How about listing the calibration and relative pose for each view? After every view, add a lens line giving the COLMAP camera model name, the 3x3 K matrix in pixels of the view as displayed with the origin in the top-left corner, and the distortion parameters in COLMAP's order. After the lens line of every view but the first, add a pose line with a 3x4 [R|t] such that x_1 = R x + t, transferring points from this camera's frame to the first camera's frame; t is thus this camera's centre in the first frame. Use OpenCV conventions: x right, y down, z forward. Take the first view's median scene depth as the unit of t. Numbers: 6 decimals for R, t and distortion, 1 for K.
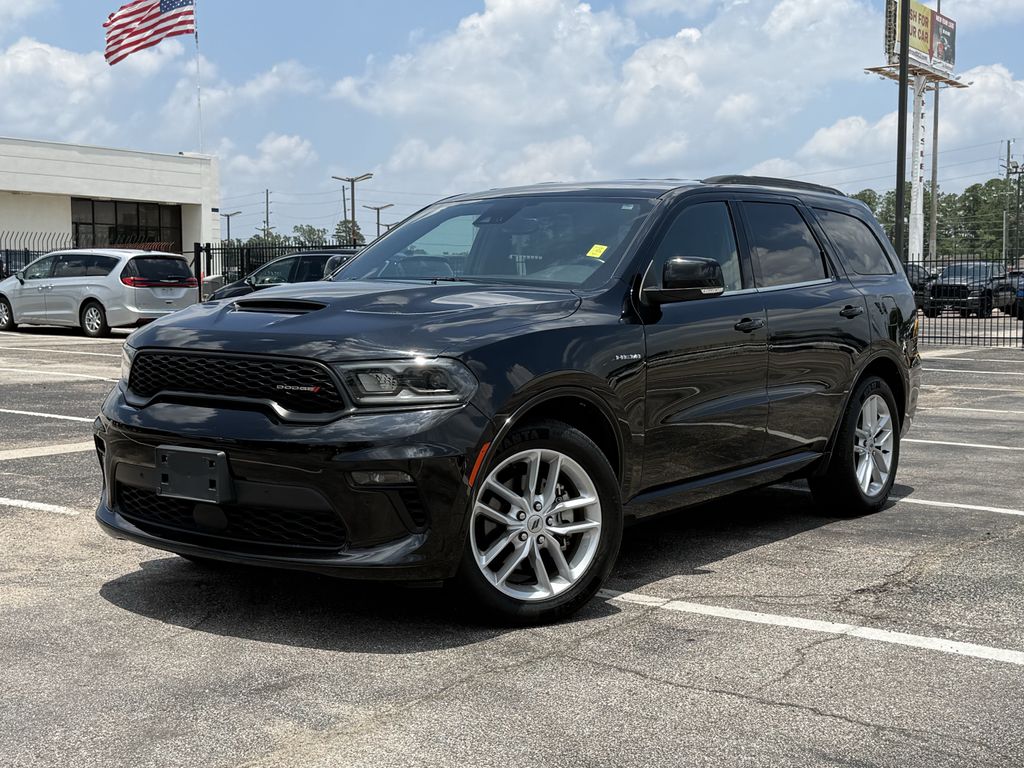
lens RADIAL K [[1417.7, 0, 520.6], [0, 1417.7, 383.2], [0, 0, 1]] dist [0.112546, 0.000000]
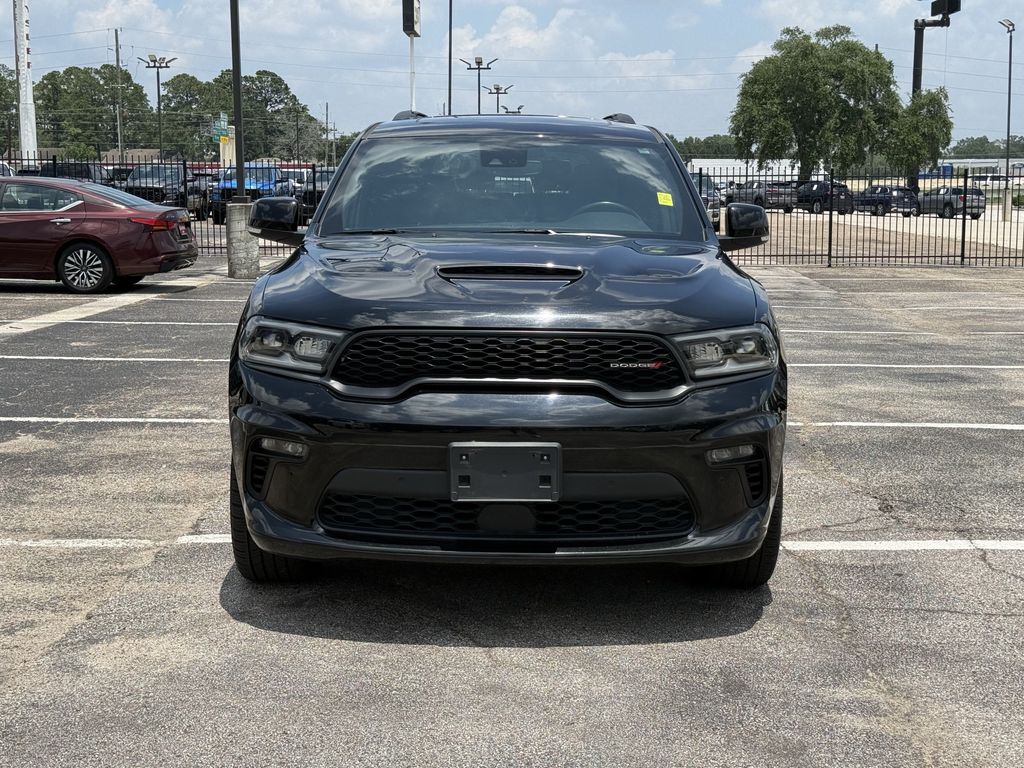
lens RADIAL K [[1516.2, 0, 517.4], [0, 1516.2, 385.8], [0, 0, 1]] dist [0.124802, 0.000000]
pose [[0.820663, -0.081852, 0.565520, -0.747787], [0.045105, 0.995879, 0.078686, -0.061822], [-0.569630, -0.039067, 0.820973, 0.235171]]
